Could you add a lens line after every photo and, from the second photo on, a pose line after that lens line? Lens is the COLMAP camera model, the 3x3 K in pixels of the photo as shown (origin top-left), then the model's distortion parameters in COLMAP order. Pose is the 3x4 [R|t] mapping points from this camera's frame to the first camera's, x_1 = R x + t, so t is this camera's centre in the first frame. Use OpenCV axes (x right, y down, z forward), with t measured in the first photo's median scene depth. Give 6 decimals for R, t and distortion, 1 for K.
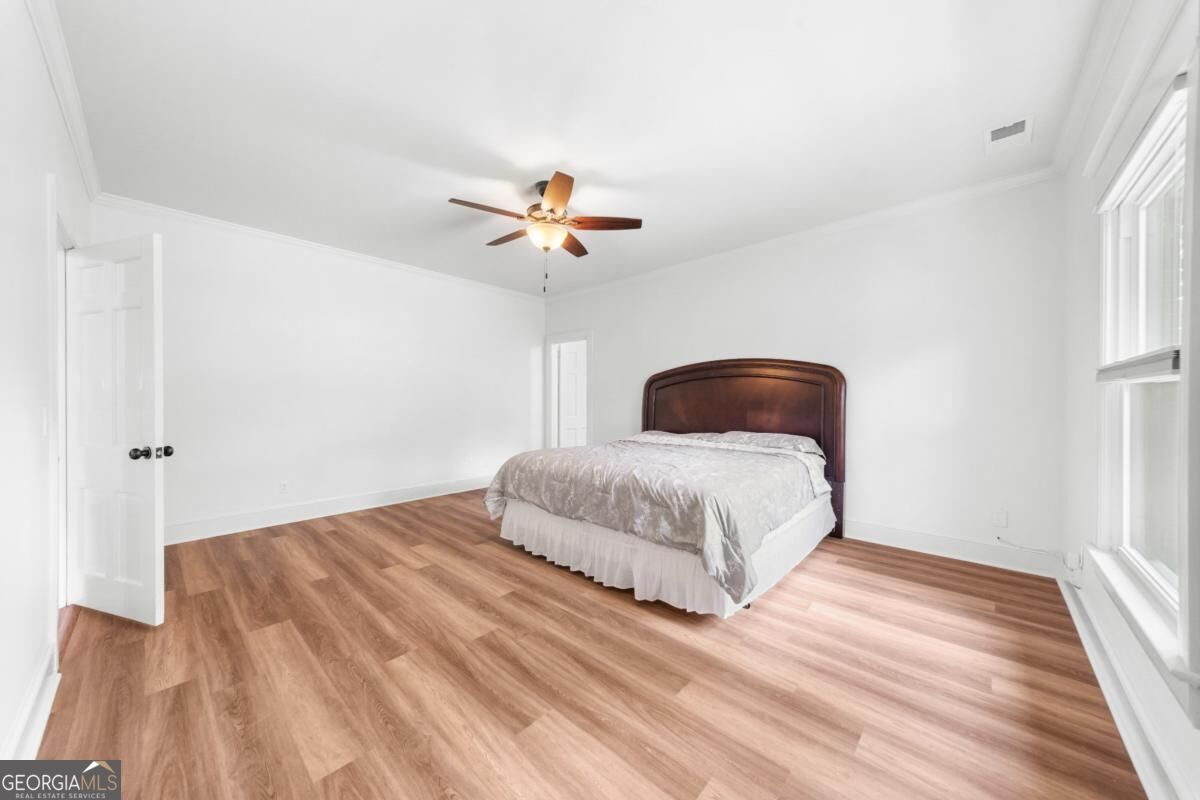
lens RADIAL K [[417.7, 0, 598.0], [0, 417.7, 402.0], [0, 0, 1]] dist [0.010656, -0.000037]
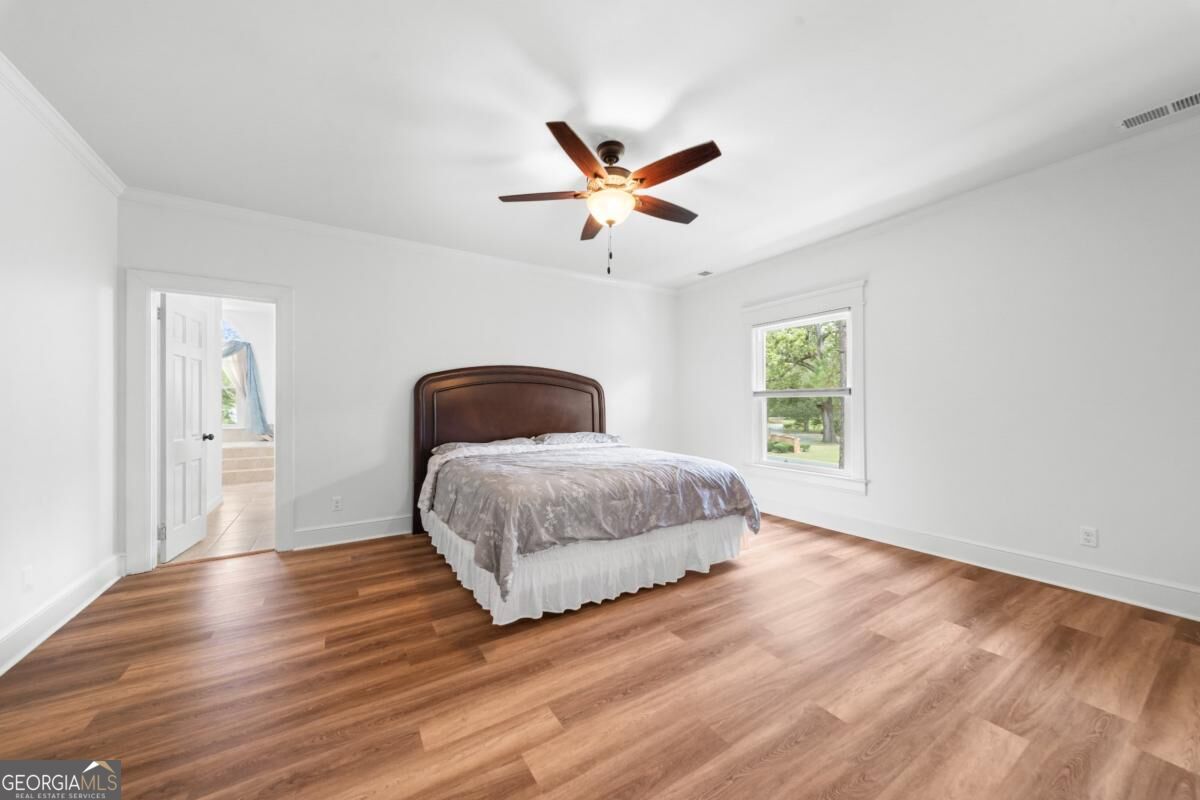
lens RADIAL K [[417.7, 0, 598.0], [0, 417.7, 402.0], [0, 0, 1]] dist [0.010656, -0.000037]
pose [[0.260633, 0.004065, 0.965429, -1.026257], [0.009116, 0.999936, -0.006672, -0.004633], [-0.965395, 0.010539, 0.260580, 0.895232]]
